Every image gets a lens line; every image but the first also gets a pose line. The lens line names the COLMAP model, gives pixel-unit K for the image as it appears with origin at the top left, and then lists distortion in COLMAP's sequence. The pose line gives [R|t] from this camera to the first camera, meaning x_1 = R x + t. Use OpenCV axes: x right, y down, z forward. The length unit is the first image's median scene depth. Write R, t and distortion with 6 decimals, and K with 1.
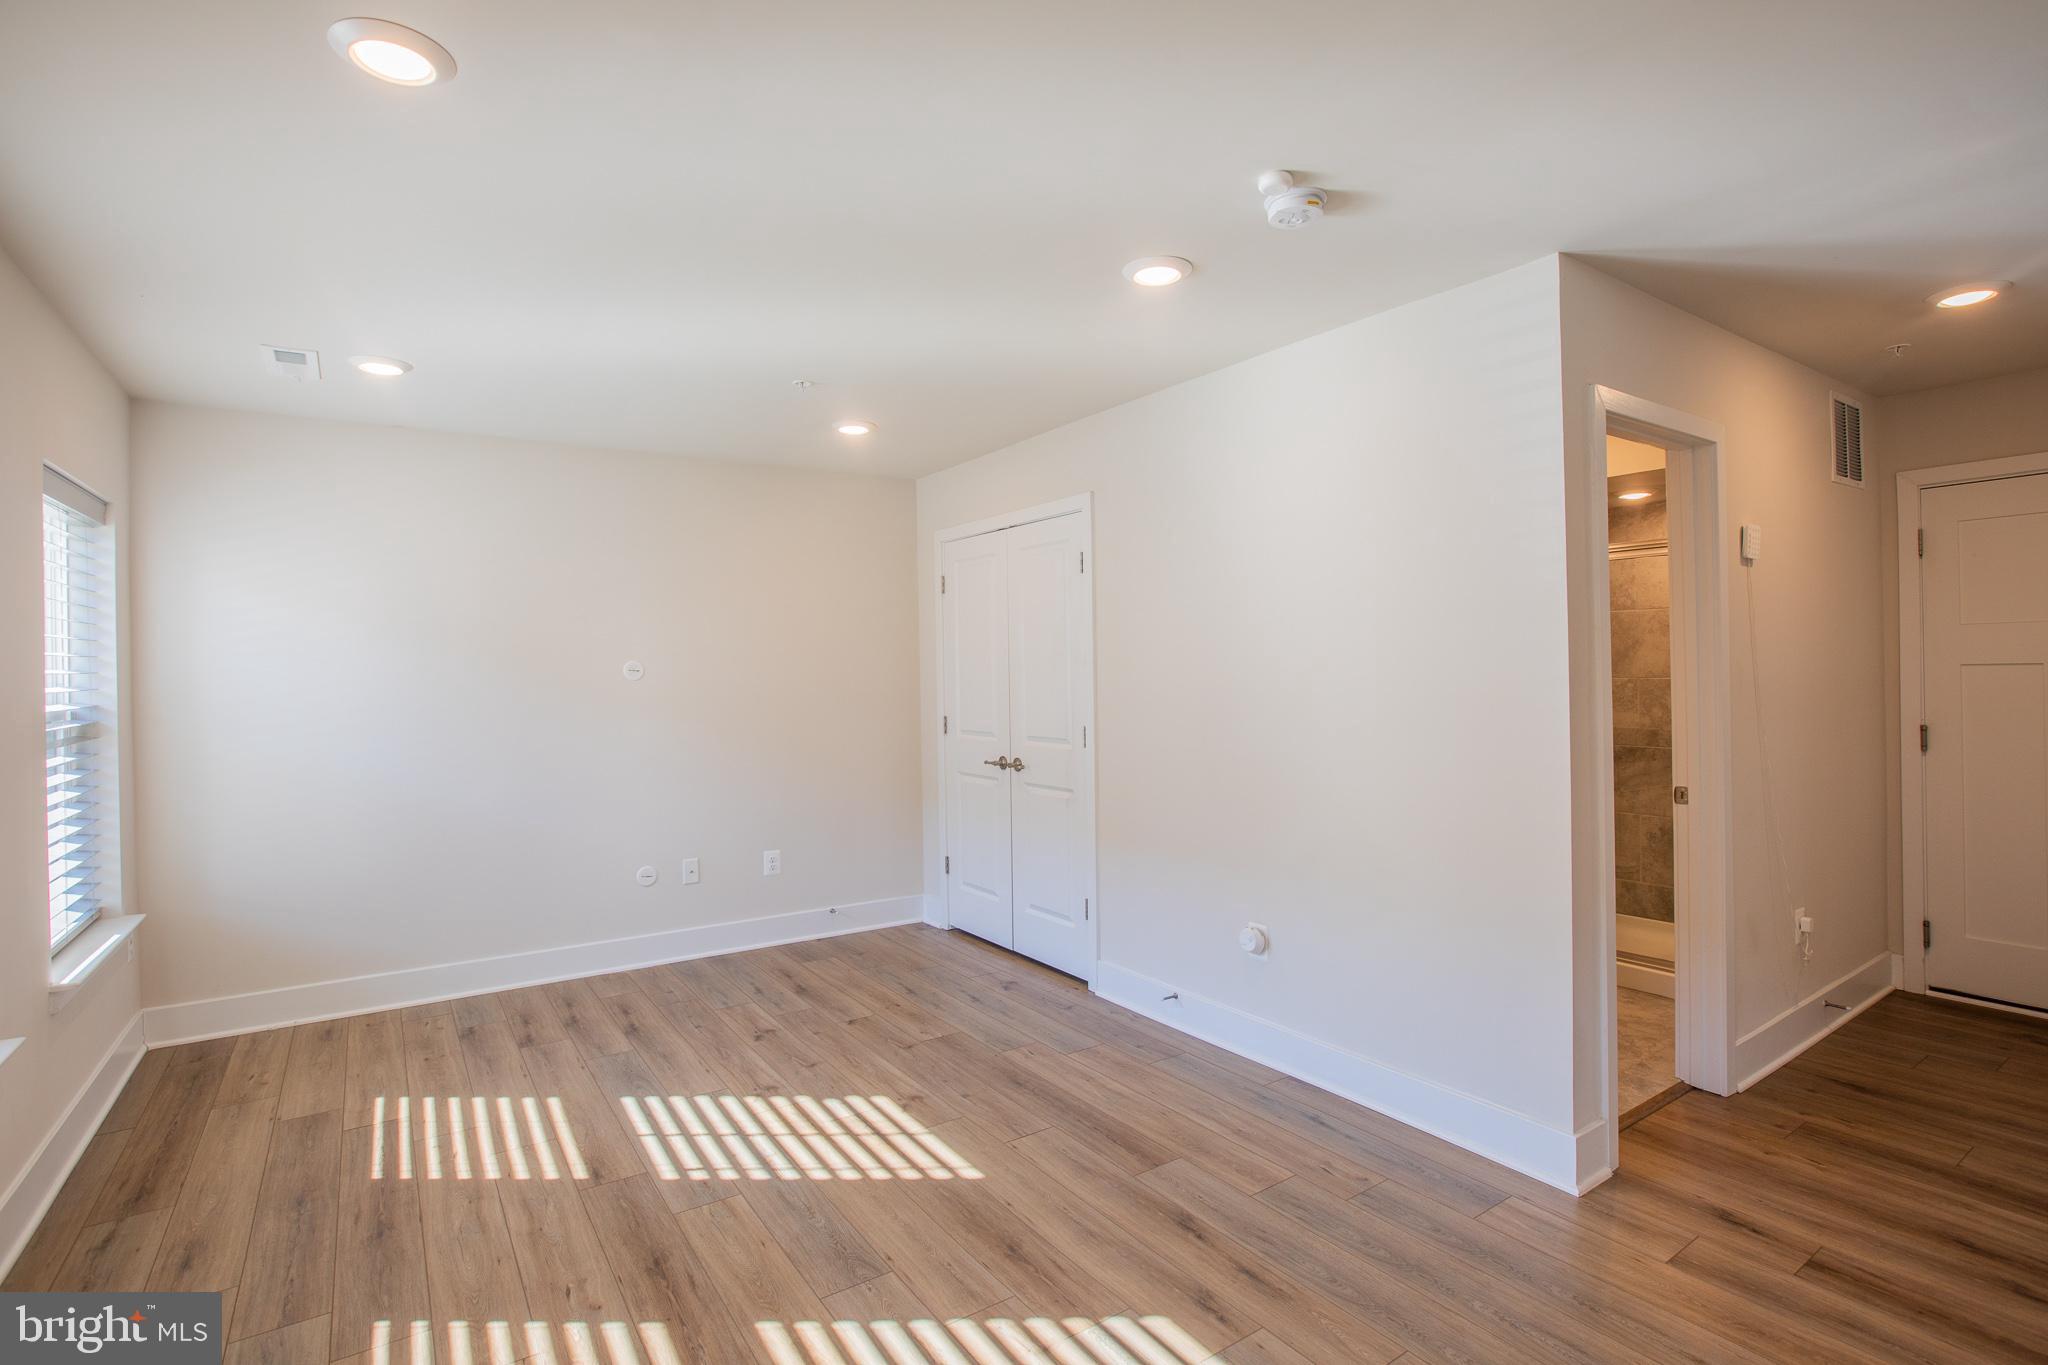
lens RADIAL K [[965.0, 0, 1027.8], [0, 965.0, 670.5], [0, 0, 1]] dist [-0.028435, 0.019159]
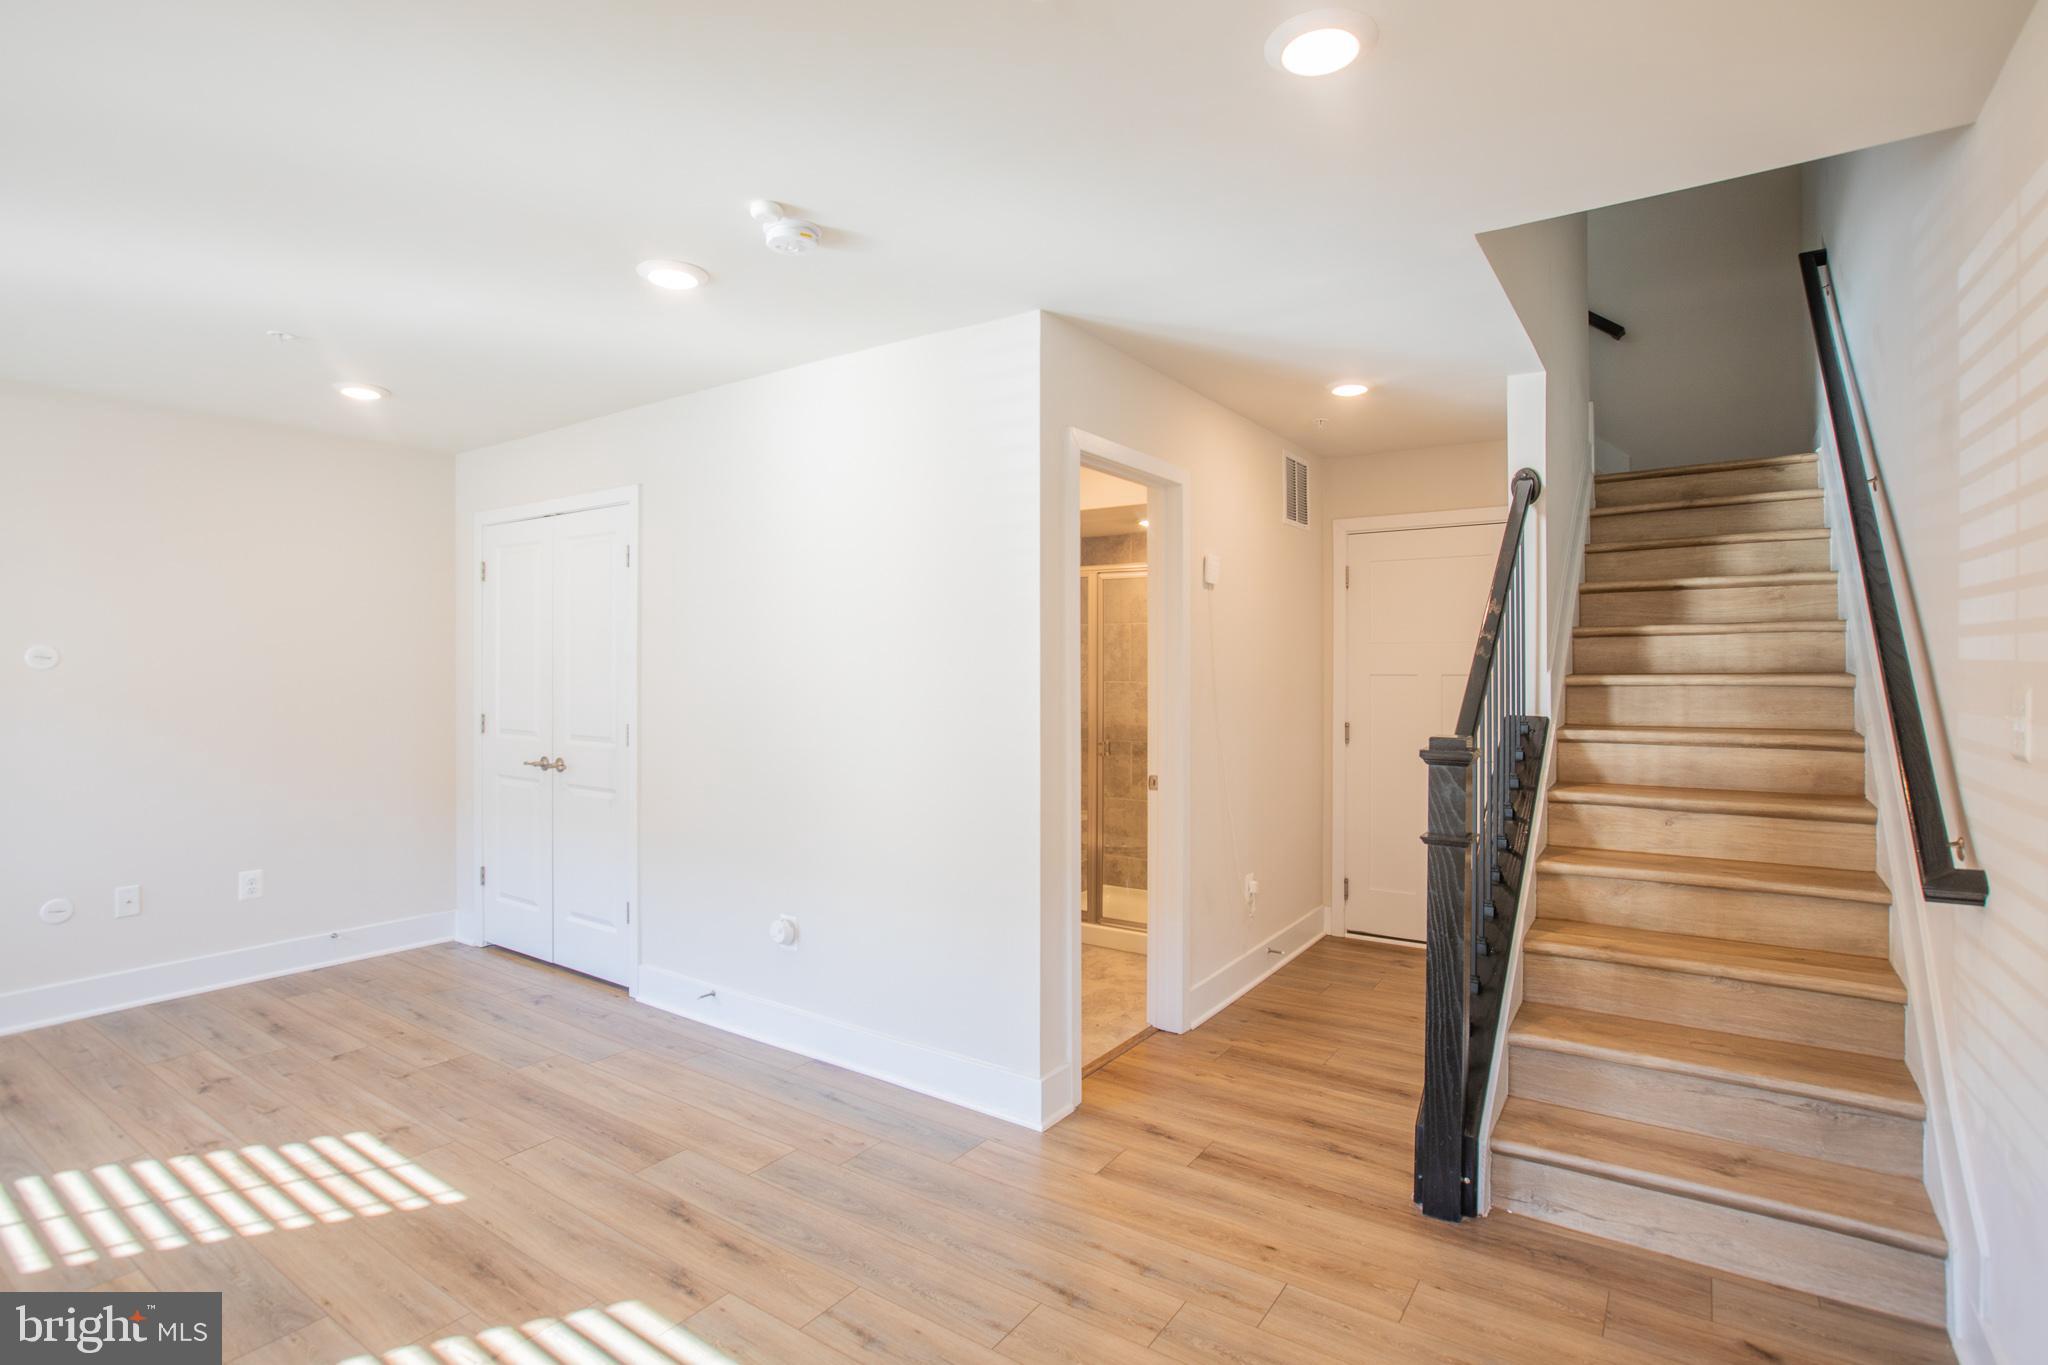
lens RADIAL K [[990.0, 0, 1014.5], [0, 990.0, 667.3], [0, 0, 1]] dist [-0.026499, 0.020050]
pose [[0.938557, 0.017634, 0.344673, 0.116917], [-0.016971, 0.999844, -0.004941, -0.002174], [-0.344706, -0.001212, 0.938710, -0.094567]]
